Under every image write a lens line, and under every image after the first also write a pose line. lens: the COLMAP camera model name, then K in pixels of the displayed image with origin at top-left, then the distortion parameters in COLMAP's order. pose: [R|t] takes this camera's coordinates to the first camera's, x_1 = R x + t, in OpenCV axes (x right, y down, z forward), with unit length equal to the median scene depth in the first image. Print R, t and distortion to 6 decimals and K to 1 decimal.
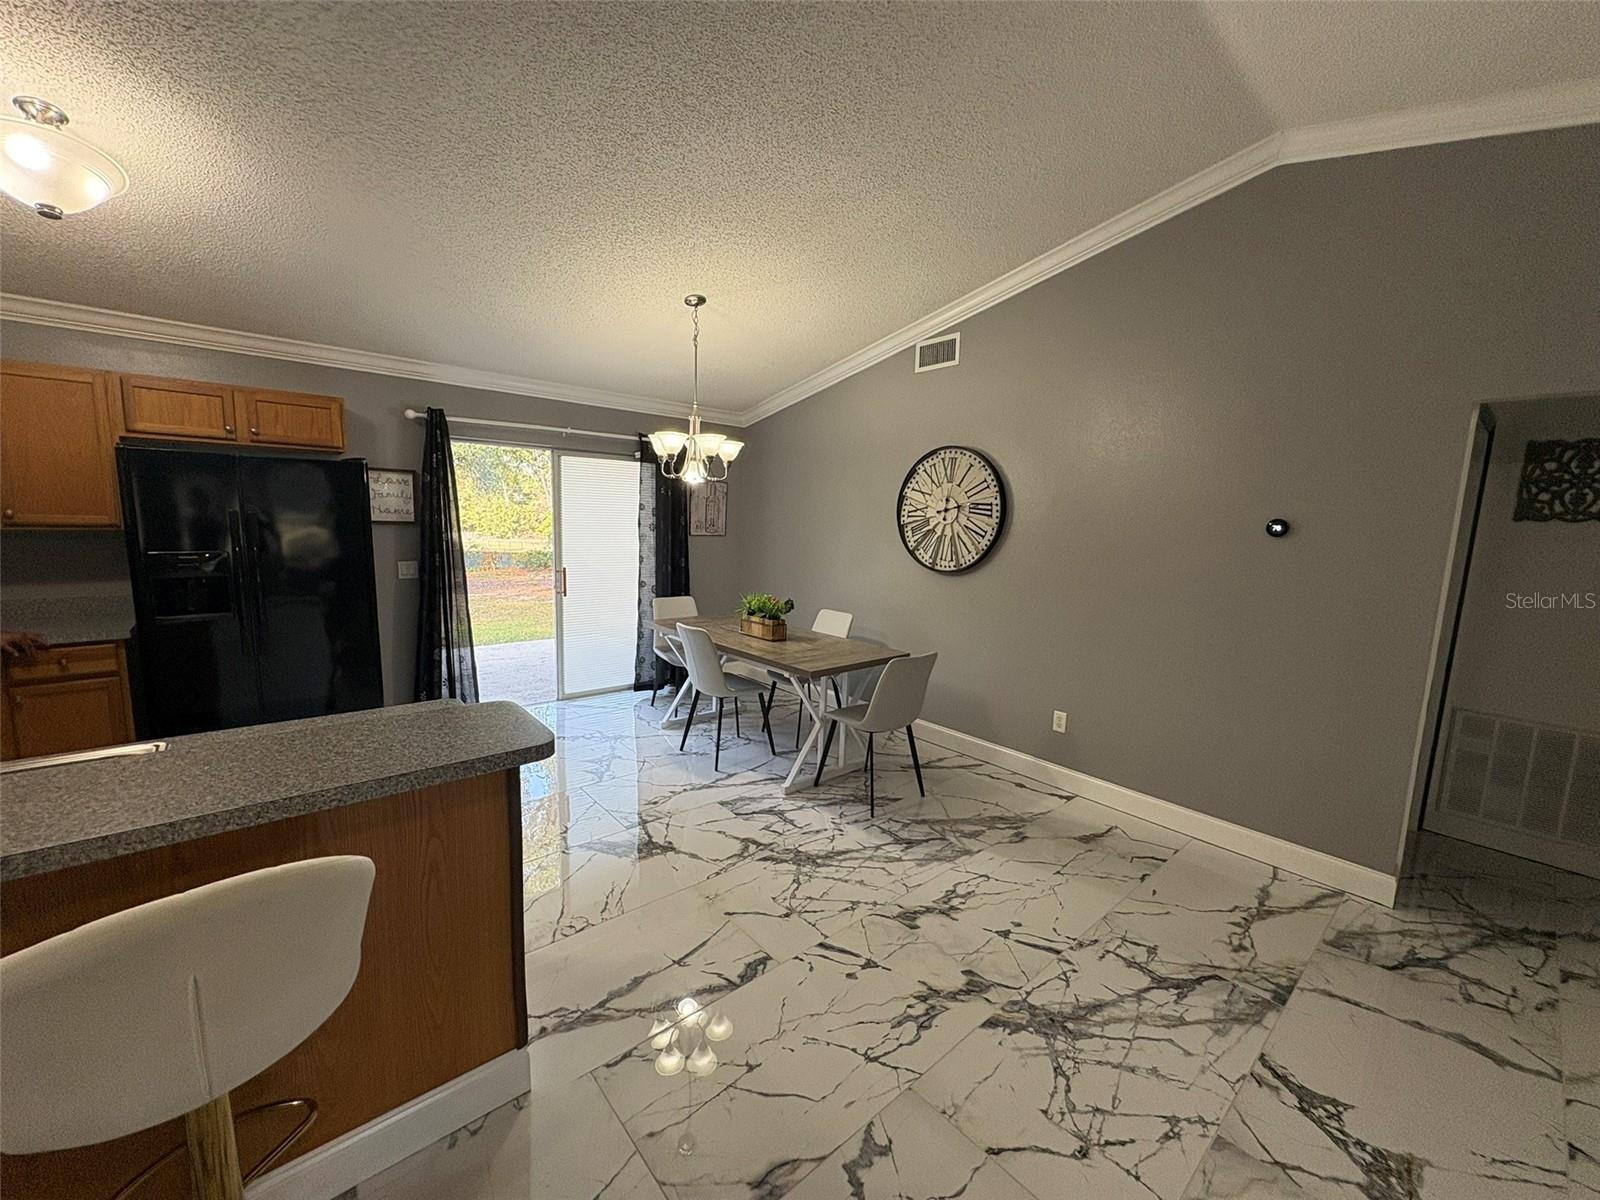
lens RADIAL K [[634.6, 0, 800.0], [0, 634.6, 600.0], [0, 0, 1]] dist [-0.000998, 0.000599]
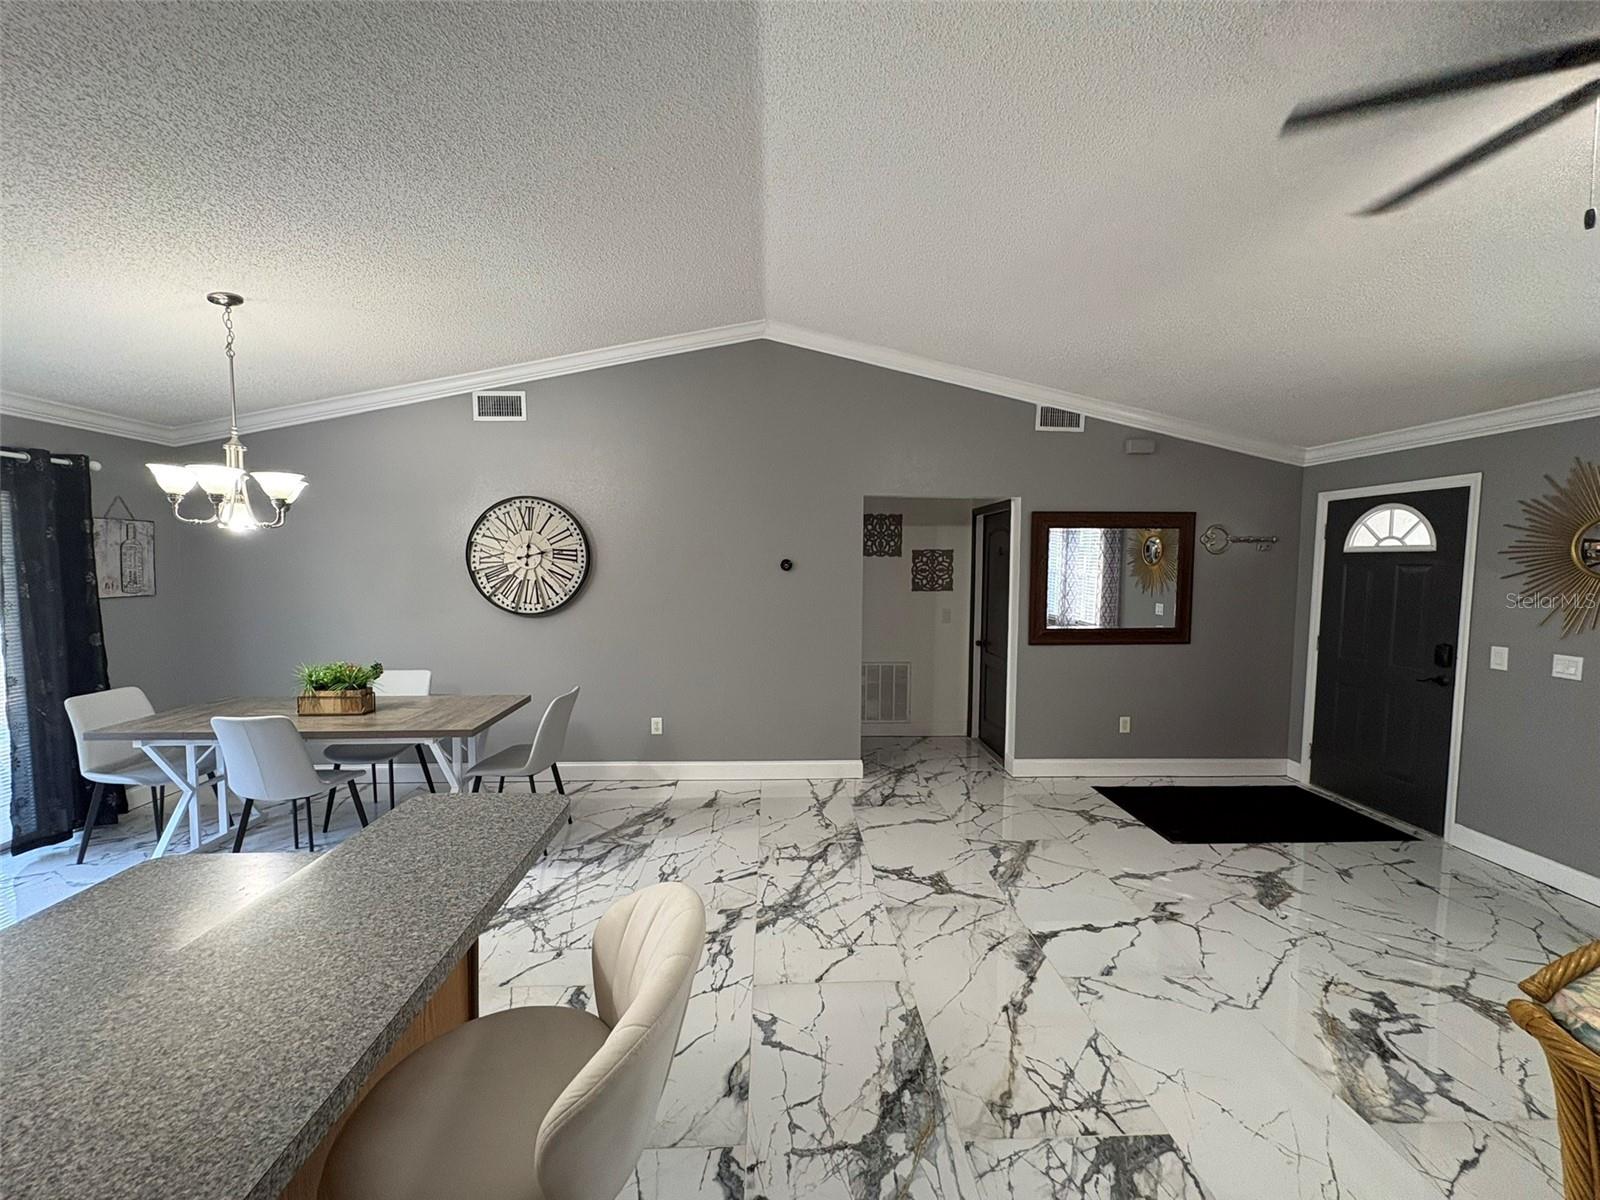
lens RADIAL K [[634.6, 0, 800.0], [0, 634.6, 600.0], [0, 0, 1]] dist [-0.000998, 0.000599]
pose [[0.619033, -0.079688, 0.781312, -0.387474], [0.118189, 0.992962, 0.007633, -0.028855], [-0.776421, 0.087618, 0.624095, -0.003061]]
